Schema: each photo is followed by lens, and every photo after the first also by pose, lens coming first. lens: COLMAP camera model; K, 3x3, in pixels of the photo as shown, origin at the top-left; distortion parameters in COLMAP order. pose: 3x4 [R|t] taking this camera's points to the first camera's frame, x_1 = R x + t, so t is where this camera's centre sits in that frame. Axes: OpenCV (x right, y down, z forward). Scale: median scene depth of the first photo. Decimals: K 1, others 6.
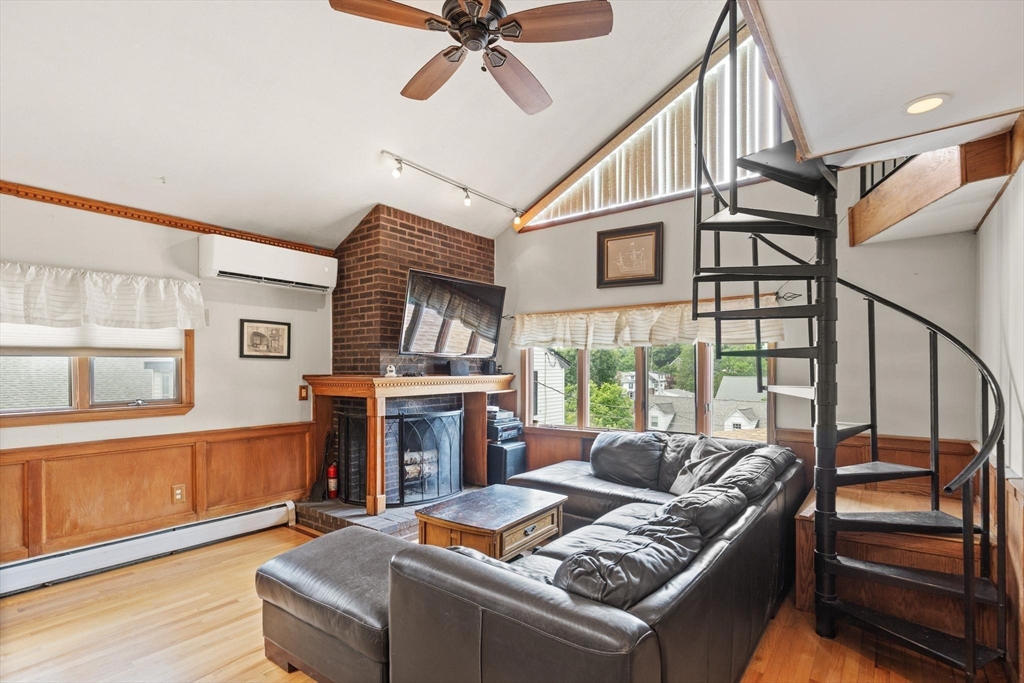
lens RADIAL K [[494.2, 0, 504.6], [0, 494.2, 365.0], [0, 0, 1]] dist [0.009549, 0.000211]
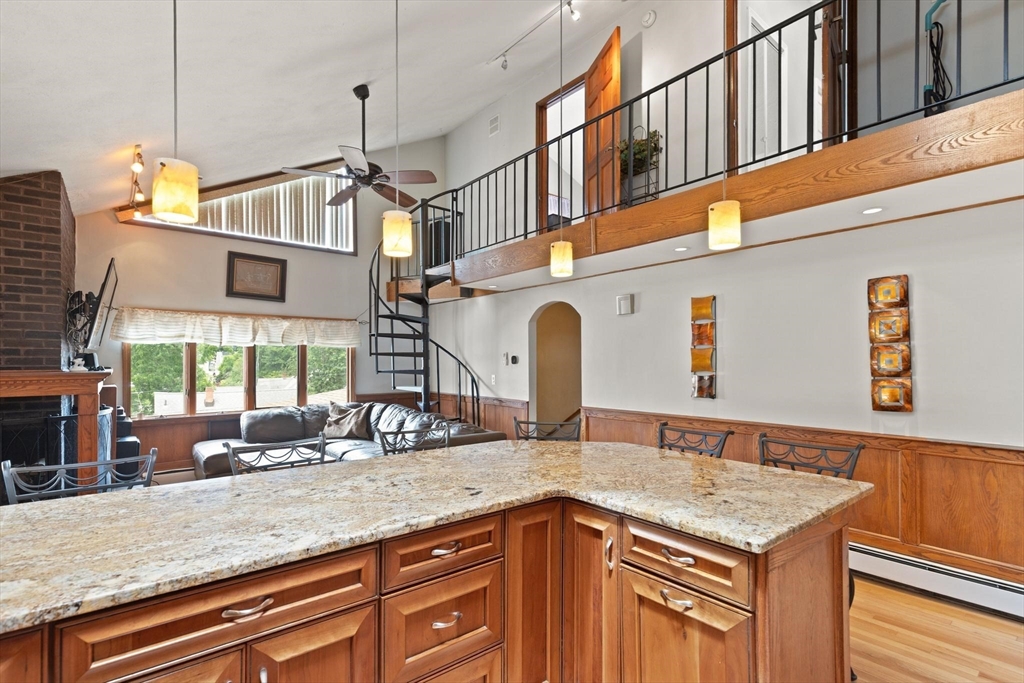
lens RADIAL K [[473.2, 0, 530.7], [0, 473.2, 358.8], [0, 0, 1]] dist [0.011470, -0.004066]
pose [[0.212683, 0.007149, 0.977095, -0.921793], [-0.003924, 0.999971, -0.006462, 0.003621], [-0.977113, -0.002459, 0.212705, 0.017210]]
